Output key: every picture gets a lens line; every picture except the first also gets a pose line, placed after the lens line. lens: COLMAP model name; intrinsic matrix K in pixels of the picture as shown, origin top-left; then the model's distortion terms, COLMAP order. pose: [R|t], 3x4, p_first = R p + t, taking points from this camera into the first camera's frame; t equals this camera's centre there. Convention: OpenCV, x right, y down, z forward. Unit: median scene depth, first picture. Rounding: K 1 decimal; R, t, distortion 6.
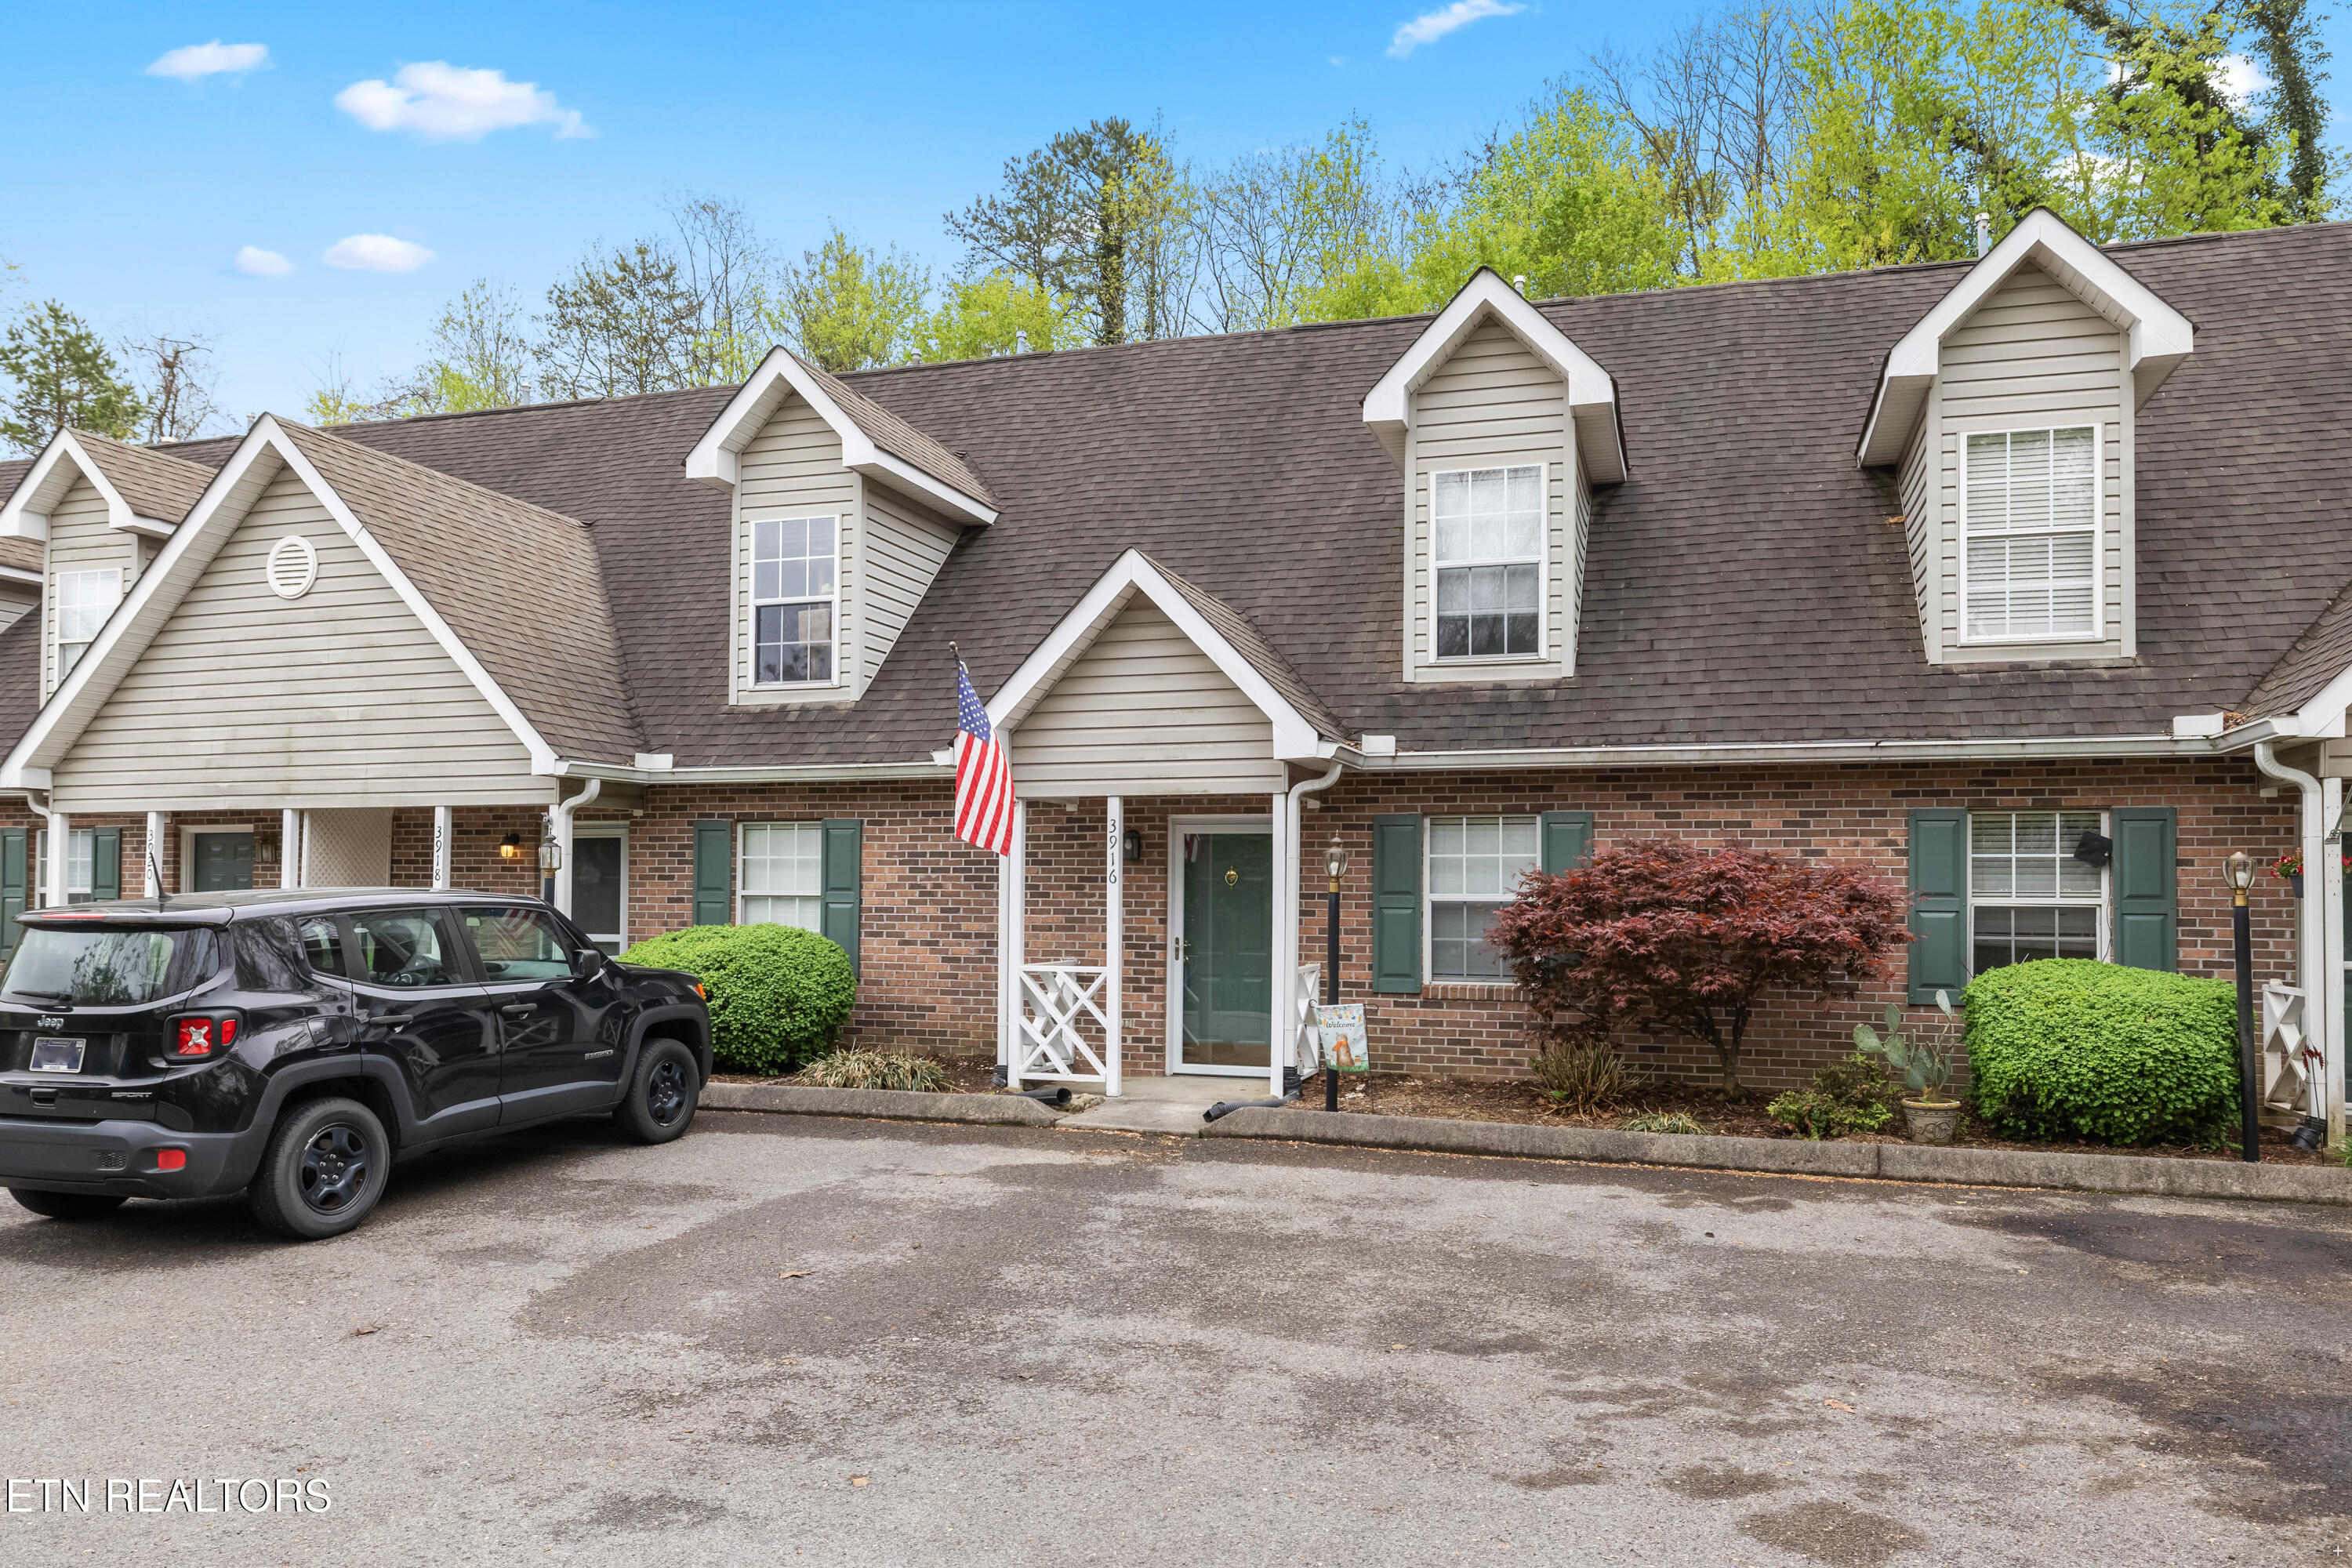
lens RADIAL K [[1494.7, 0, 1316.0], [0, 1494.7, 875.2], [0, 0, 1]] dist [-0.006662, 0.004159]
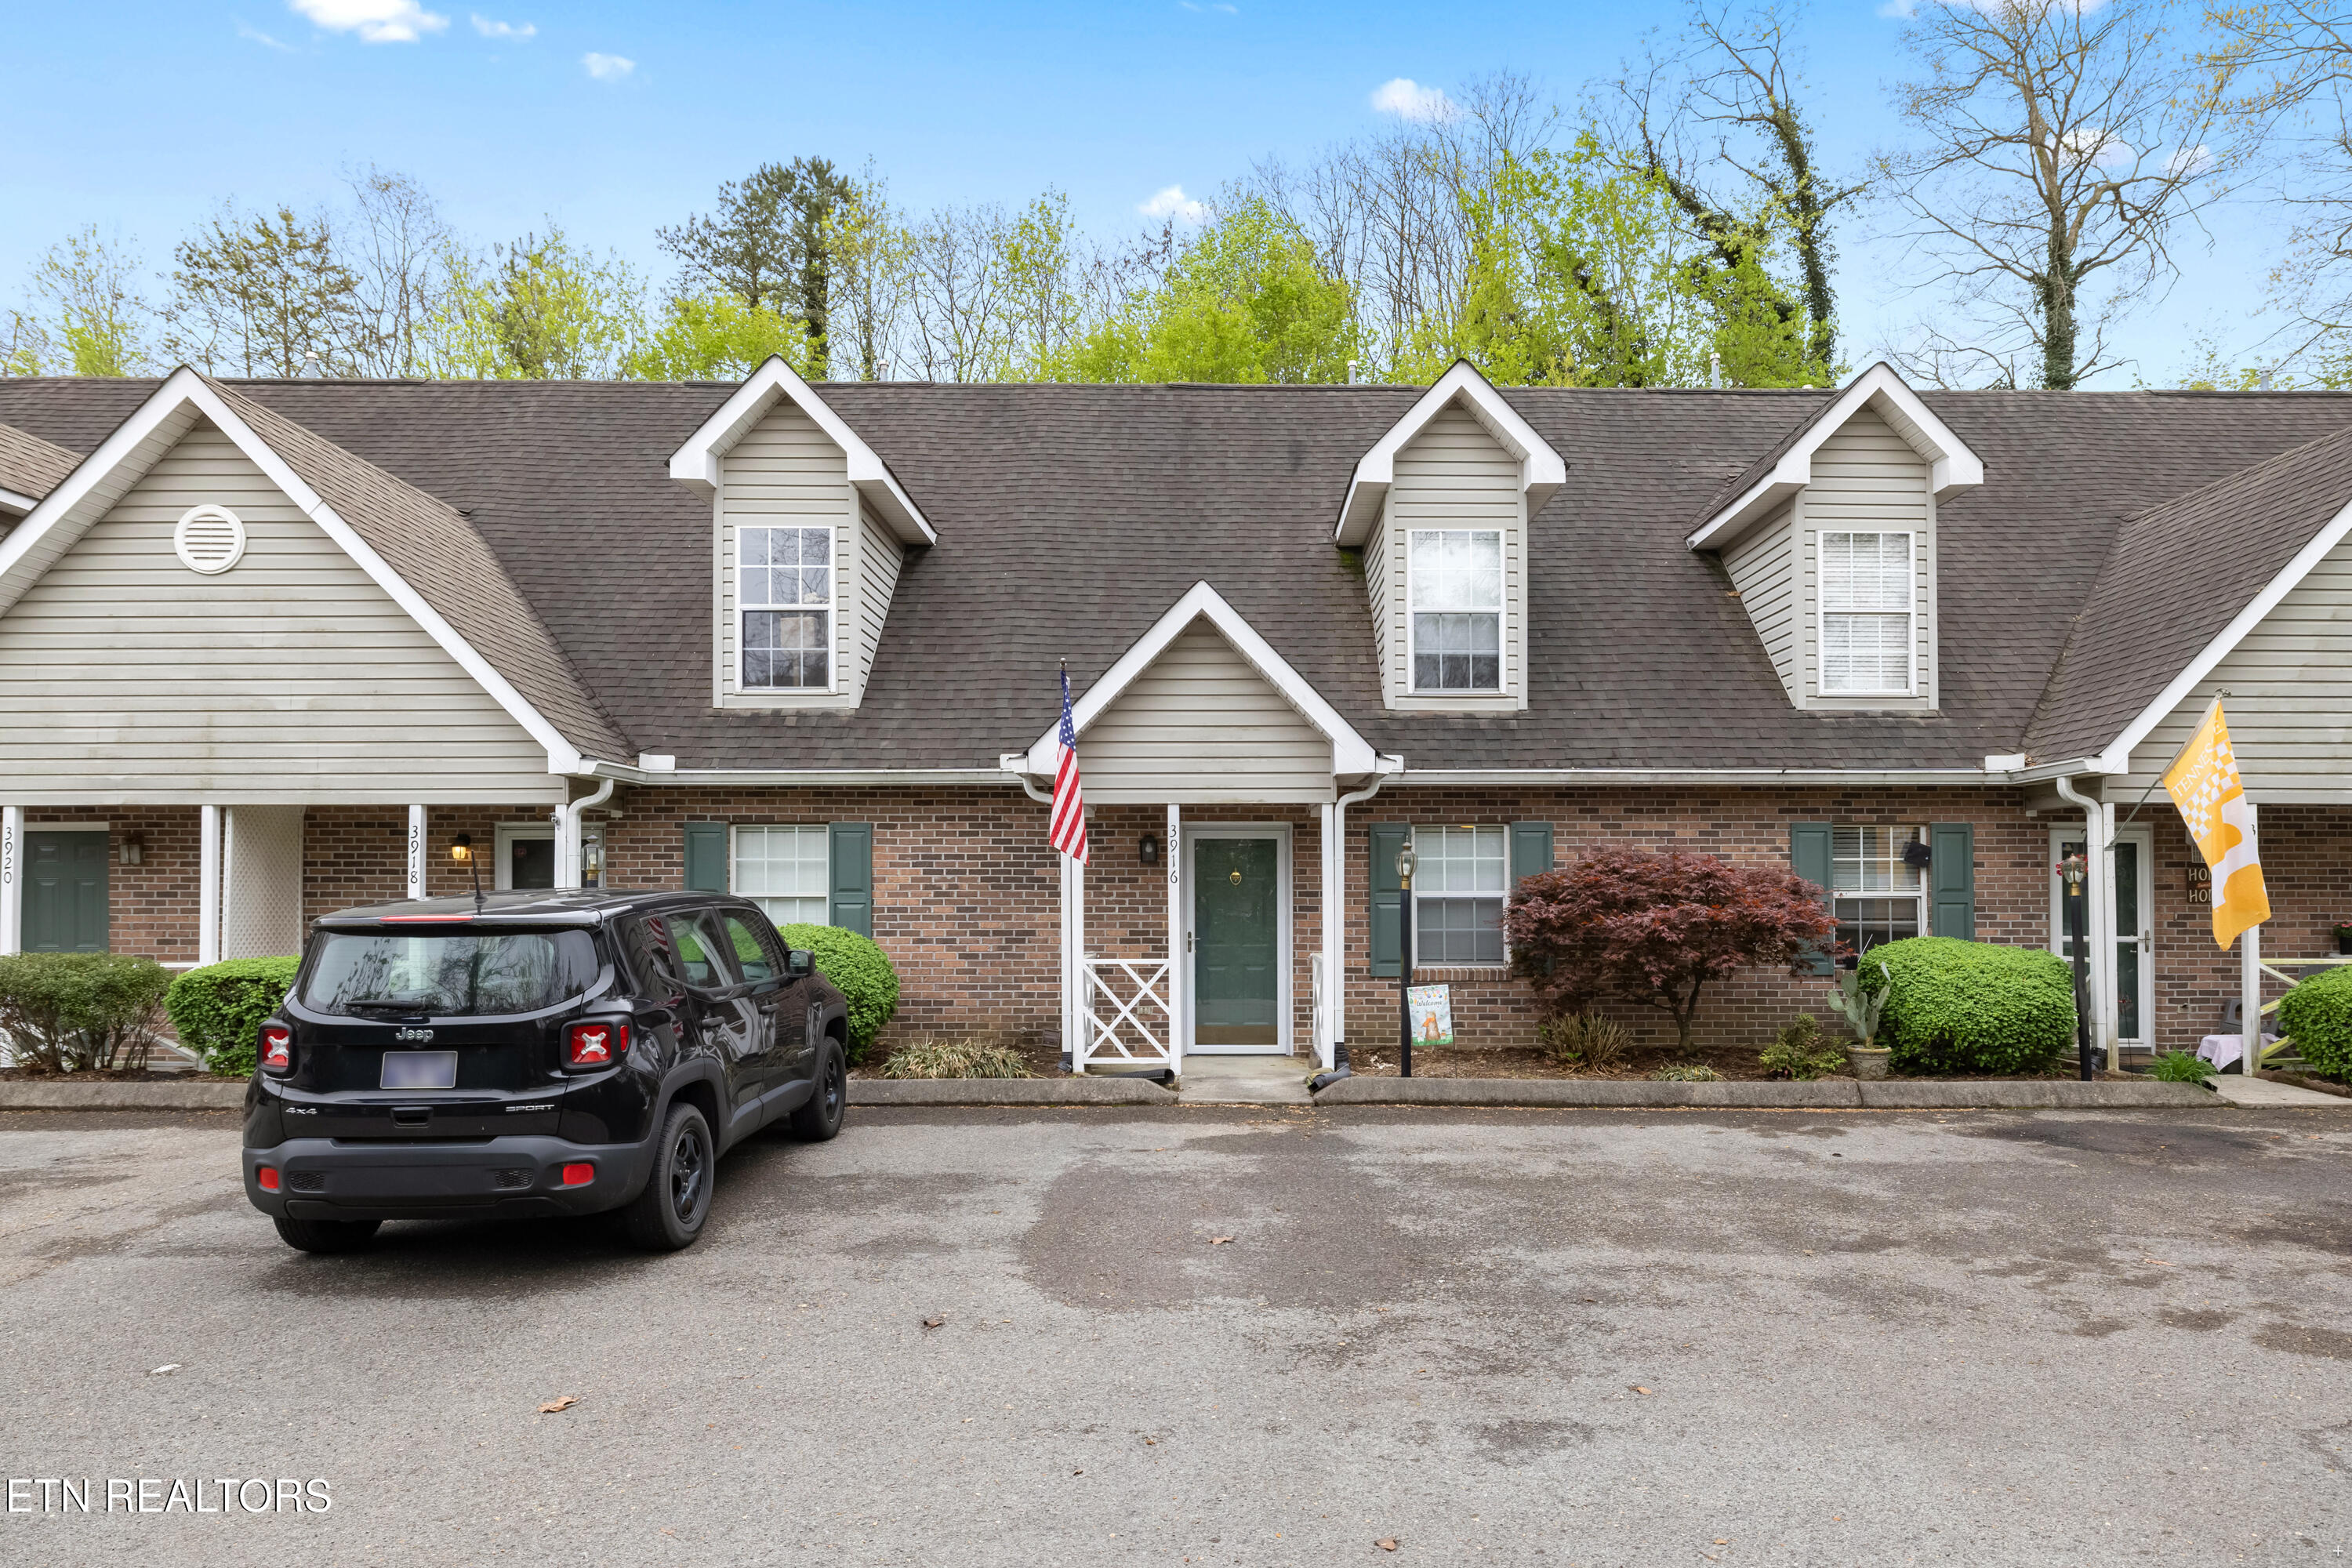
lens RADIAL K [[1338.4, 0, 1227.6], [0, 1338.4, 891.4], [0, 0, 1]] dist [-0.007608, 0.008184]
pose [[0.956222, -0.005161, 0.292596, -0.371299], [0.002669, 0.999957, 0.008915, 0.002869], [-0.292630, -0.007744, 0.956194, 0.042063]]
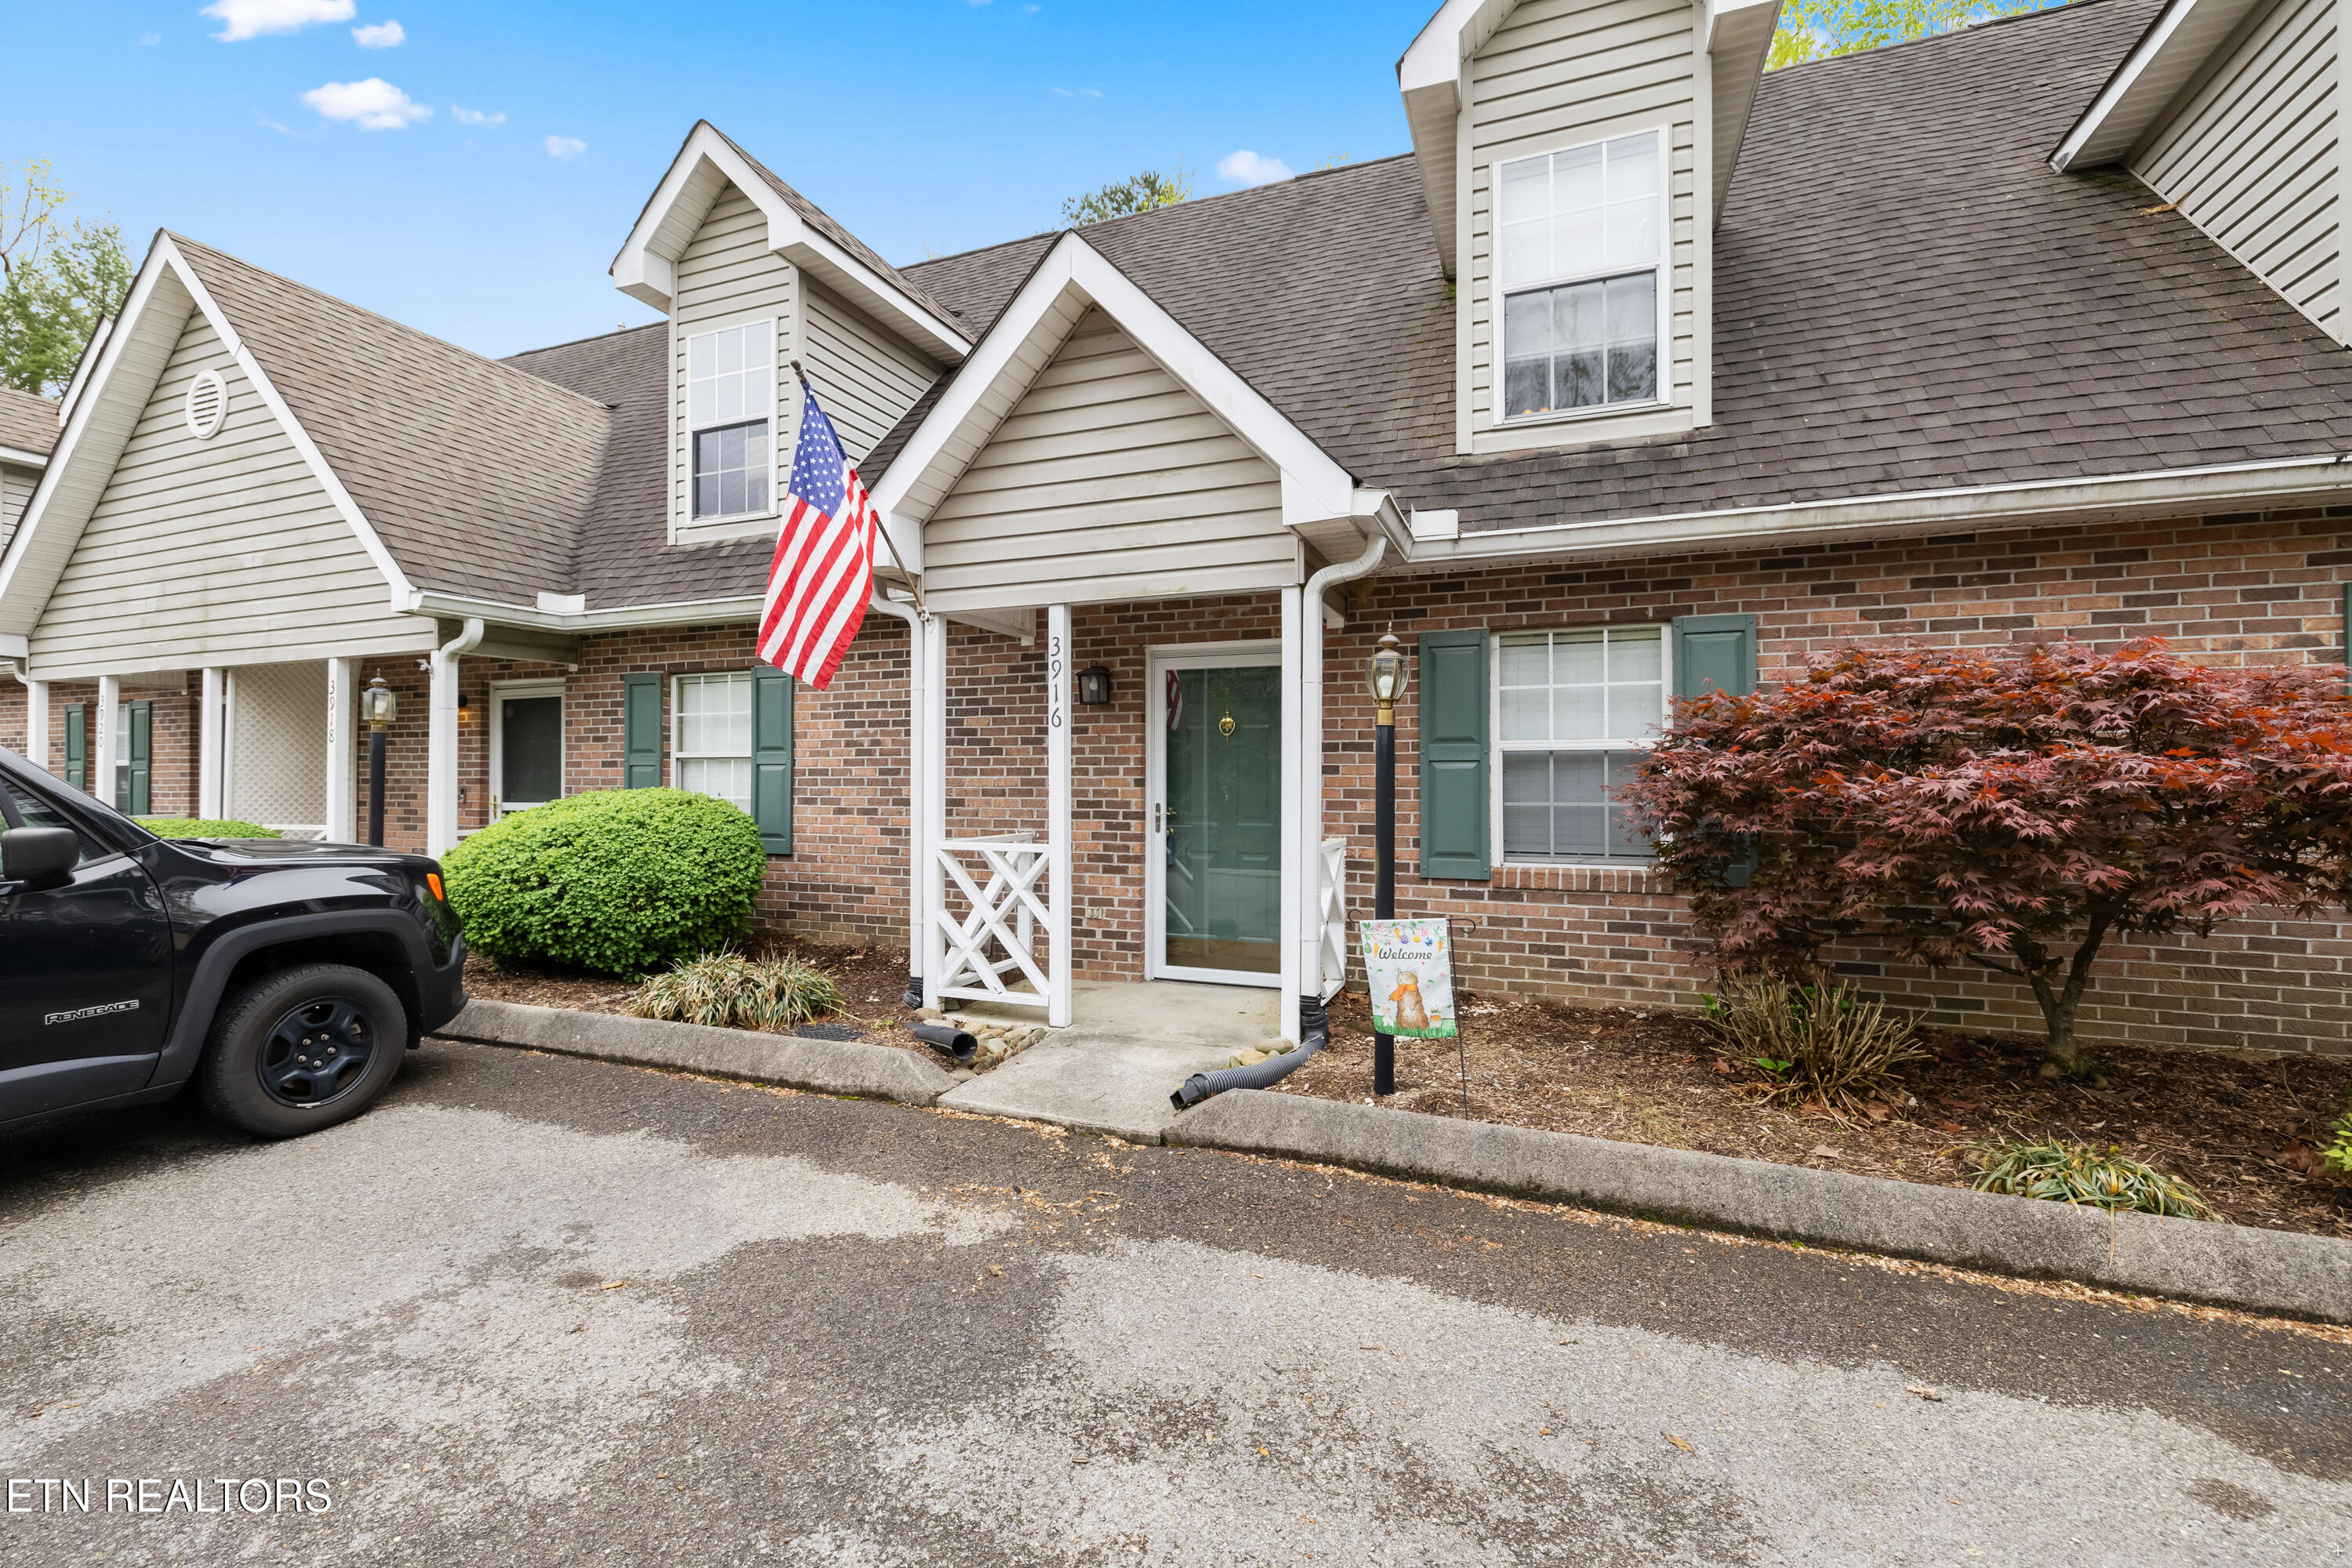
lens RADIAL K [[918.9, 0, 1216.3], [0, 918.9, 779.4], [0, 0, 1]] dist [-0.001141, 0.000132]
pose [[0.995720, -0.006668, -0.092181, -0.019058], [0.007922, 0.999881, 0.013240, 0.024100], [0.092082, -0.013913, 0.995654, 0.548094]]
